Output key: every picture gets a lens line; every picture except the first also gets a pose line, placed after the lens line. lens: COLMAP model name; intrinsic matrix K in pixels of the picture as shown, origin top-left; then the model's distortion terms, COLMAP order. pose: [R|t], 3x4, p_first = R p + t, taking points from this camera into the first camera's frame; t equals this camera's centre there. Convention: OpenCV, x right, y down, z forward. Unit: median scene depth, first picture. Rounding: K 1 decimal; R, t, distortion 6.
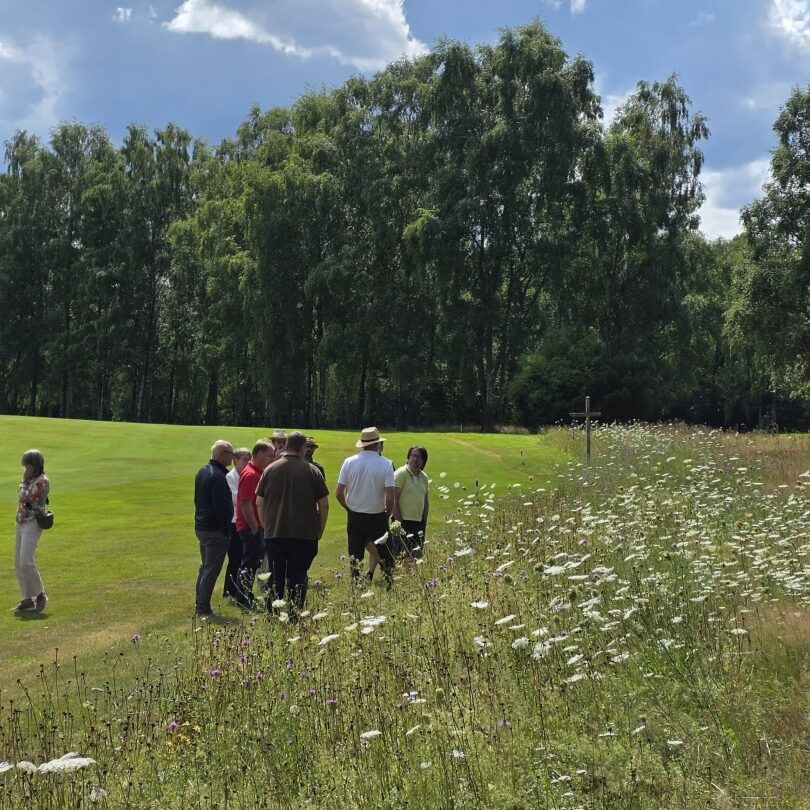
lens RADIAL K [[648.2, 0, 427.1], [0, 648.2, 403.5], [0, 0, 1]] dist [-0.012624, -0.000153]
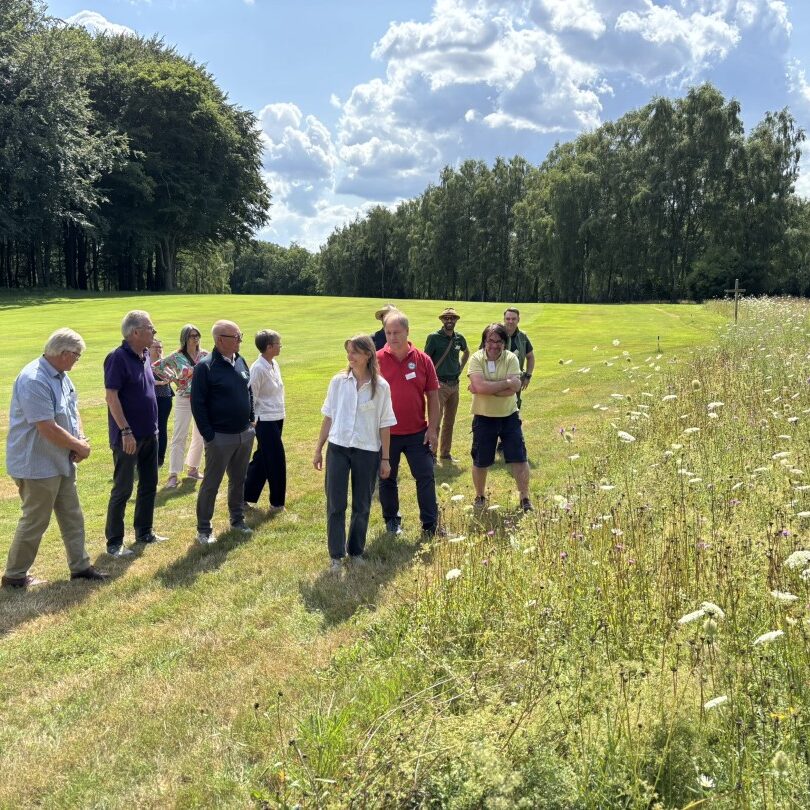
lens RADIAL K [[753.8, 0, 405.0], [0, 753.8, 405.0], [0, 0, 1]] dist [-0.085834, 0.142284]
pose [[0.976212, 0.006702, -0.216713, -0.211598], [0.032451, 0.983748, 0.176600, -0.081543], [0.214374, -0.179432, 0.960129, -1.408005]]
